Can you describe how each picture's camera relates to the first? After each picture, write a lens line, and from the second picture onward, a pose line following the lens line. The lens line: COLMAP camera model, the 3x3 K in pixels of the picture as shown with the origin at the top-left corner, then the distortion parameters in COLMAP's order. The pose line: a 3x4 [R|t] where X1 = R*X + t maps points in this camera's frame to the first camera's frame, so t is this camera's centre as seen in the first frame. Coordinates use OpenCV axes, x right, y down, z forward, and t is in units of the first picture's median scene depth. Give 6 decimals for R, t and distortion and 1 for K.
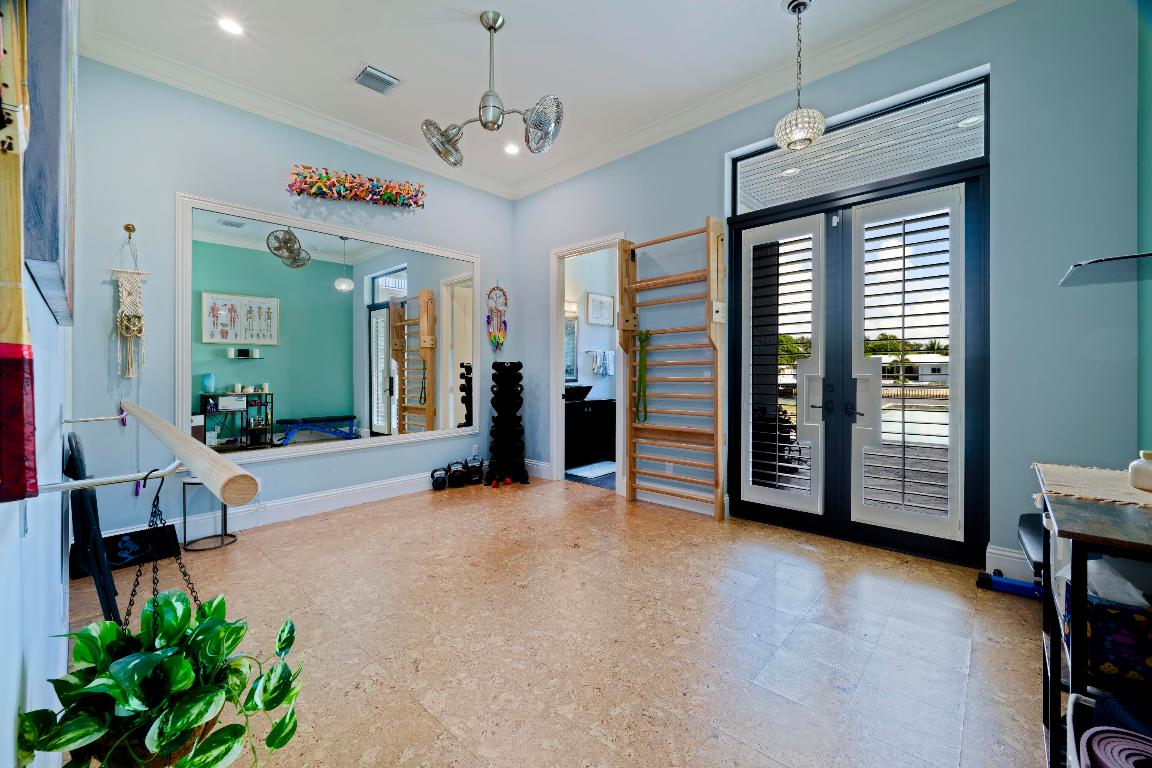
lens RADIAL K [[464.6, 0, 576.0], [0, 464.6, 384.0], [0, 0, 1]] dist [-0.001460, -0.000230]
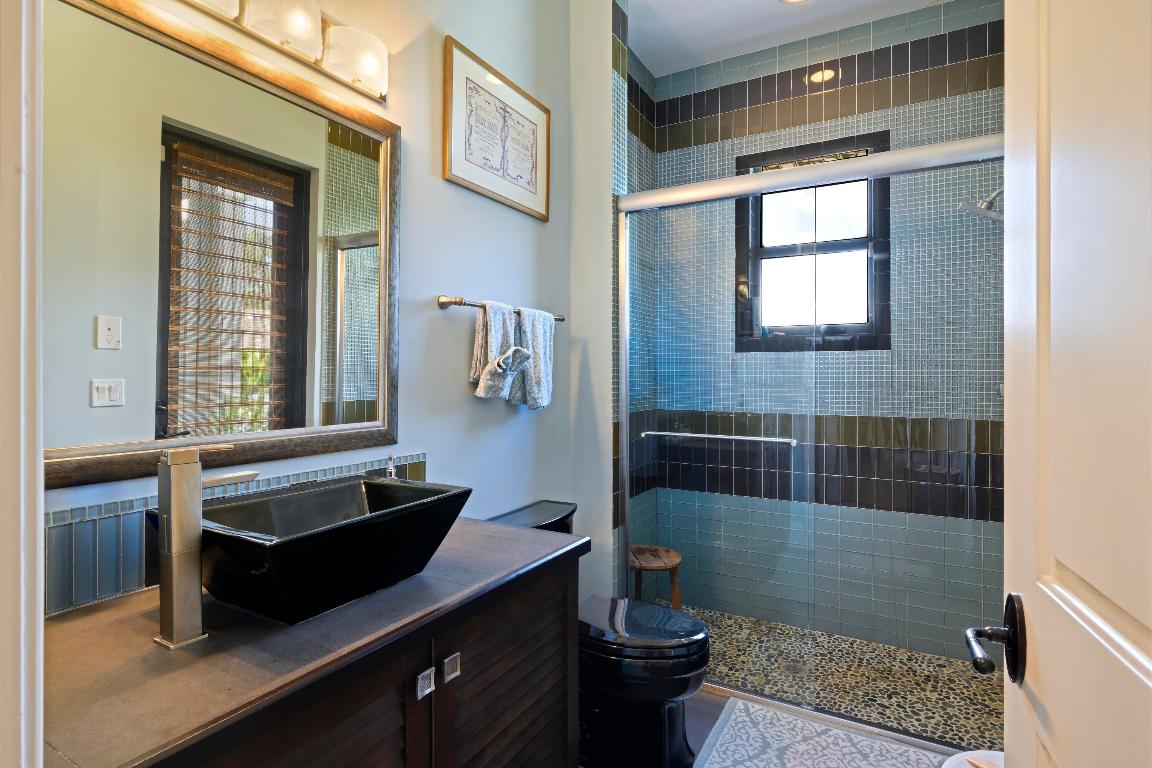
lens RADIAL K [[585.8, 0, 576.0], [0, 585.8, 384.0], [0, 0, 1]] dist [-0.000257, -0.000022]
pose [[0.973947, 0.003303, 0.226754, 0.022031], [-0.002204, 0.999985, -0.005100, -0.029535], [-0.226767, 0.004467, 0.973939, 0.710086]]
